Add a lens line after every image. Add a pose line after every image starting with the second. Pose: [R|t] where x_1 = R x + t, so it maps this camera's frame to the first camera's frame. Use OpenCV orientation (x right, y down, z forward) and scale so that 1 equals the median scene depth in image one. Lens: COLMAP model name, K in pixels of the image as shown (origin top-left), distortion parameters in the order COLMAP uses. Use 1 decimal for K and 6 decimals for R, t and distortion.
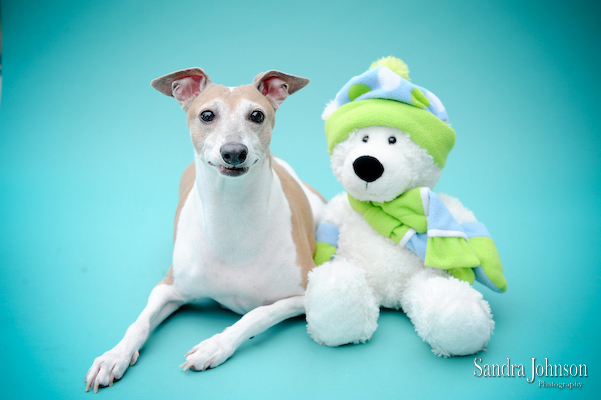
lens RADIAL K [[960.8, 0, 300.9], [0, 960.8, 201.3], [0, 0, 1]] dist [-0.492813, 0.000000]
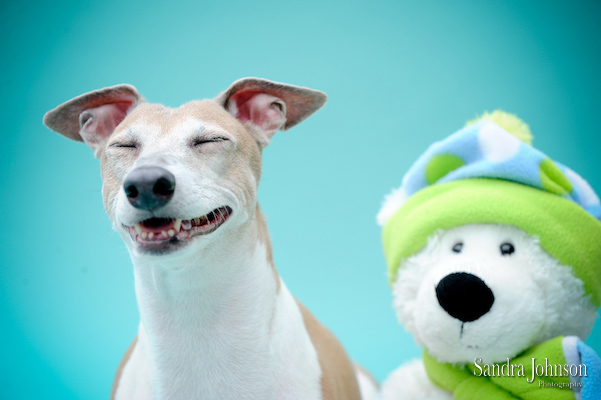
lens RADIAL K [[1206.4, 0, 299.2], [0, 1206.4, 199.7], [0, 0, 1]] dist [0.049022, 0.000000]
pose [[0.999286, 0.003651, -0.037613, 0.002326], [-0.010794, 0.981433, -0.191500, 0.041893], [0.036216, 0.191770, 0.980772, 0.305211]]
